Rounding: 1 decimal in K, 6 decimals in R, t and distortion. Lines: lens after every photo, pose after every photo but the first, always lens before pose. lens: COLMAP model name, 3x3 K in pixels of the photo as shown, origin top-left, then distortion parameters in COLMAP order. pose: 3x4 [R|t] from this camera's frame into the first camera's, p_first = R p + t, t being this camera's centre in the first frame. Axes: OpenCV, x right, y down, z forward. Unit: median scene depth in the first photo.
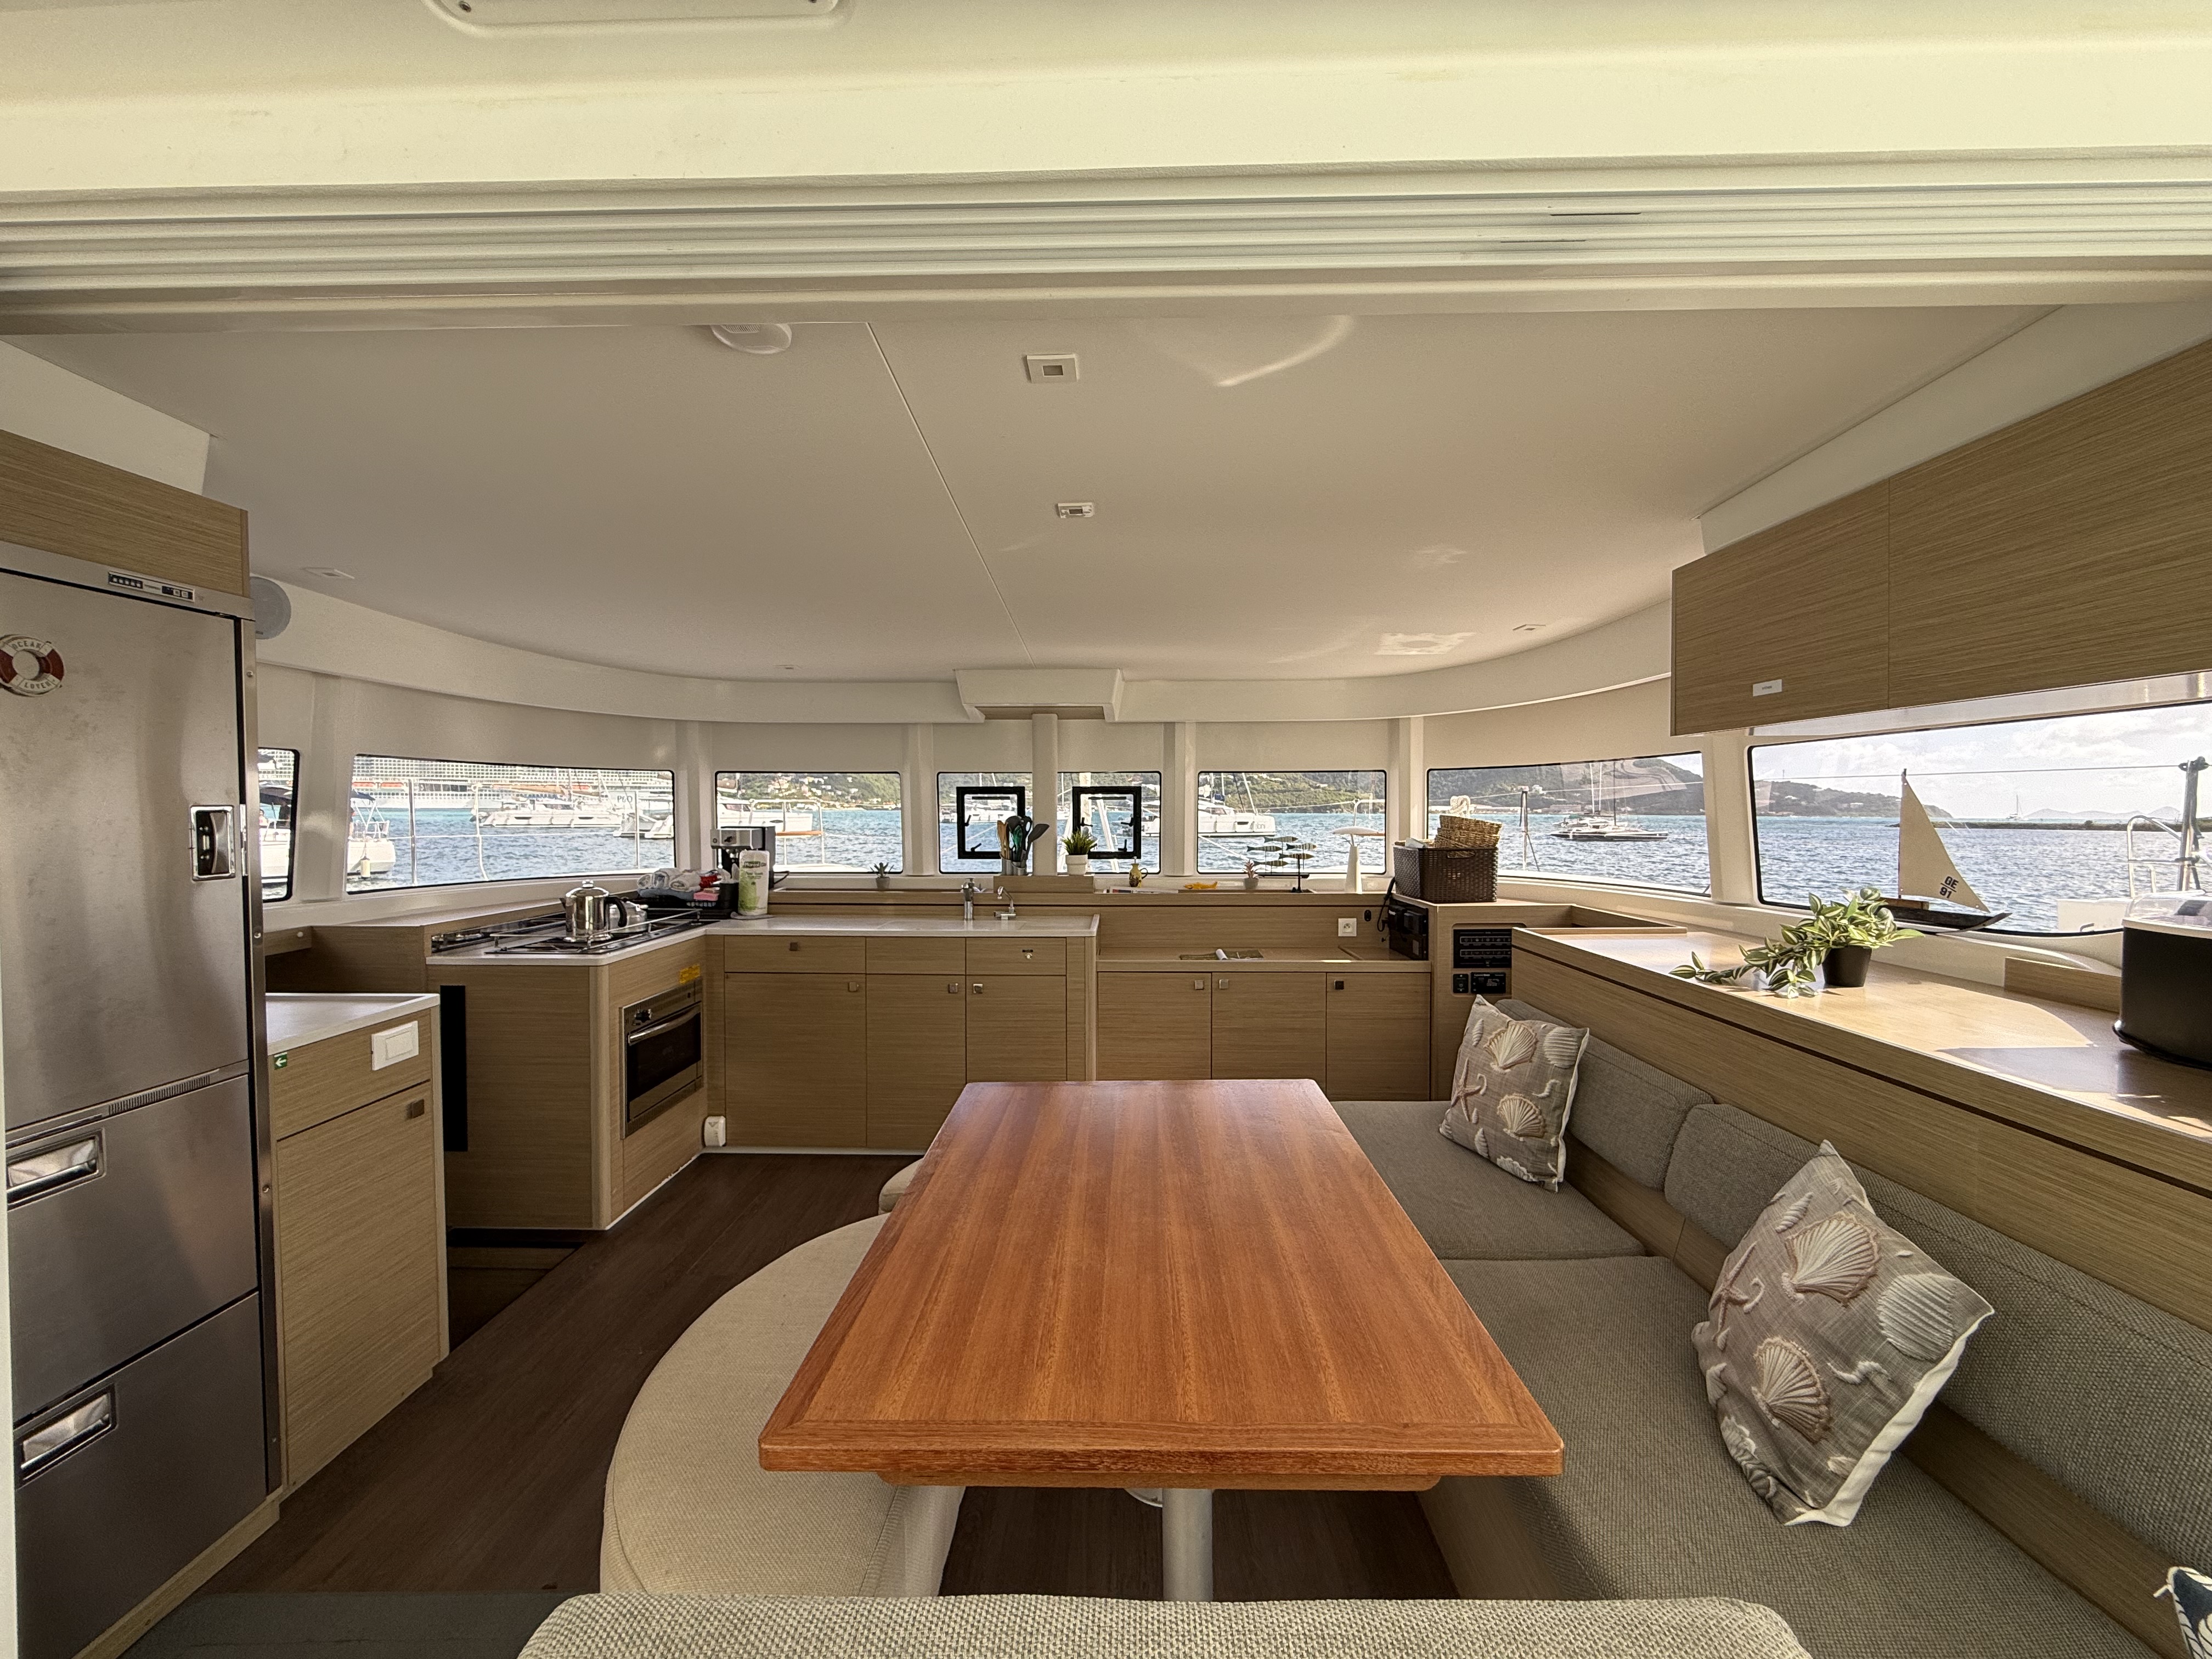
lens RADIAL K [[882.5, 0, 1099.8], [0, 882.5, 832.1], [0, 0, 1]] dist [-0.000400, -0.000263]
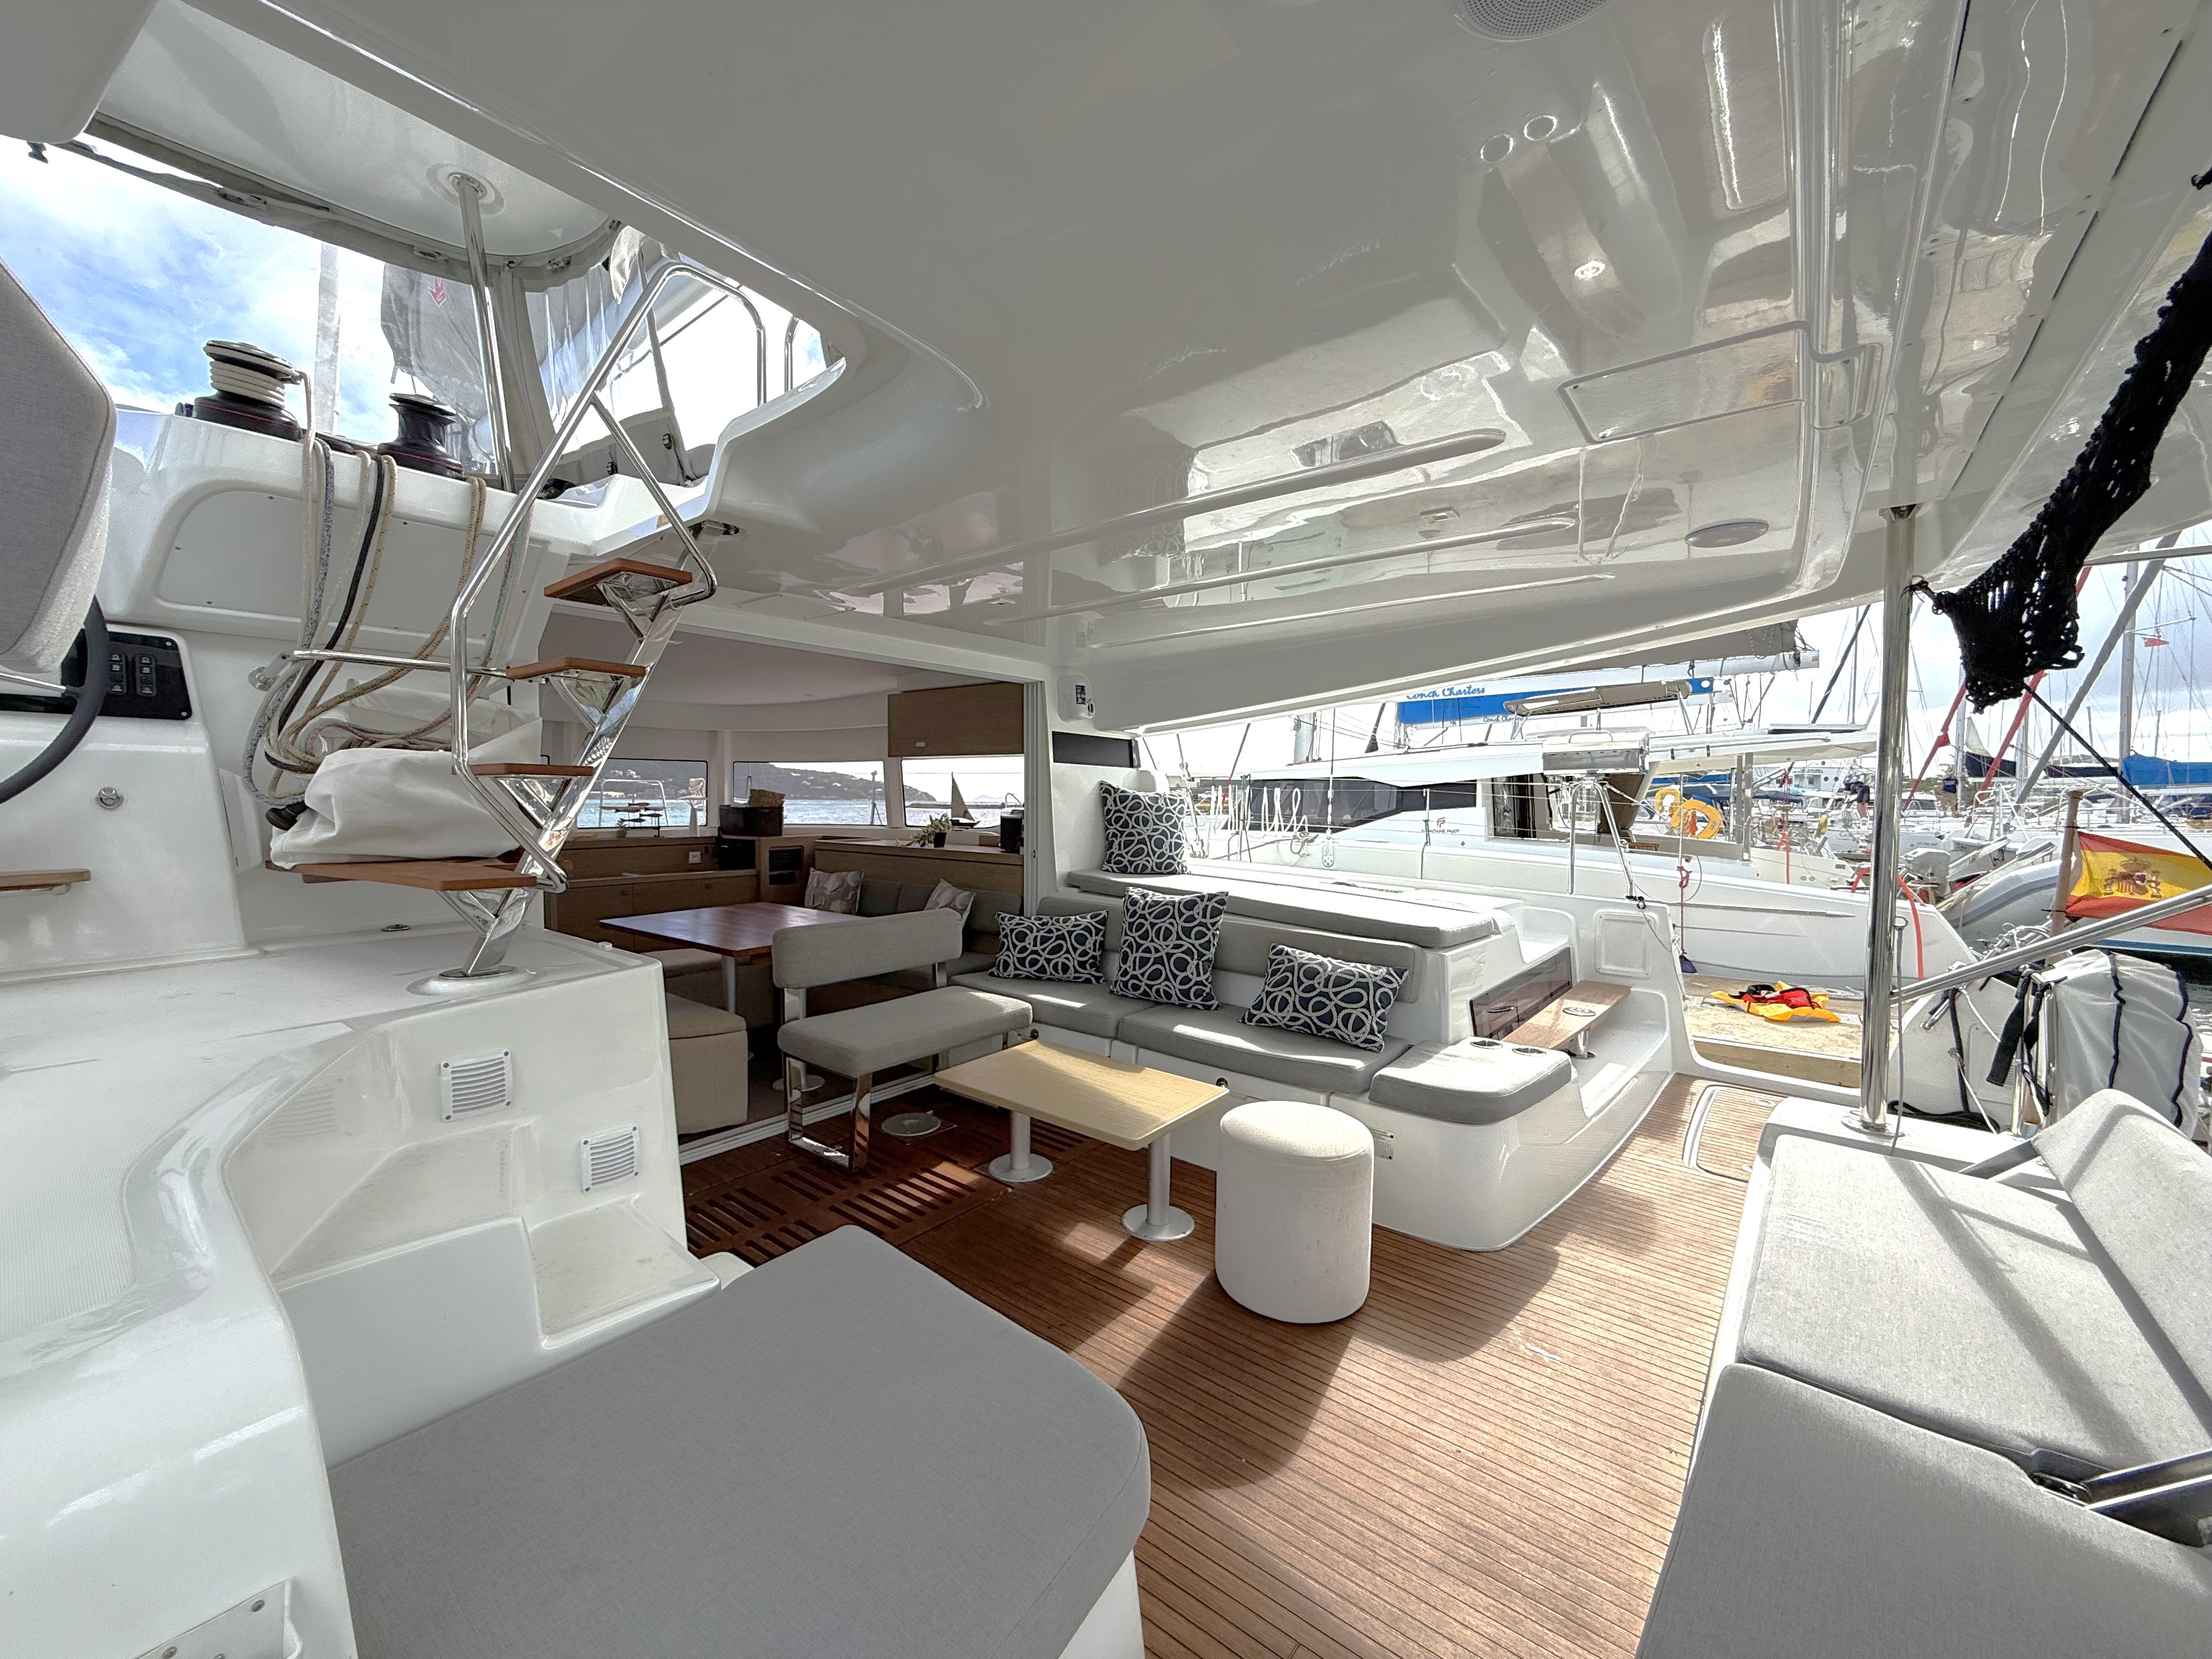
lens RADIAL K [[882.5, 0, 1099.8], [0, 882.5, 832.1], [0, 0, 1]] dist [-0.000400, -0.000263]
pose [[0.597411, -0.025612, 0.801526, -0.596276], [0.010791, 0.999656, 0.023901, 0.031329], [-0.801863, -0.005629, 0.597482, -0.590272]]
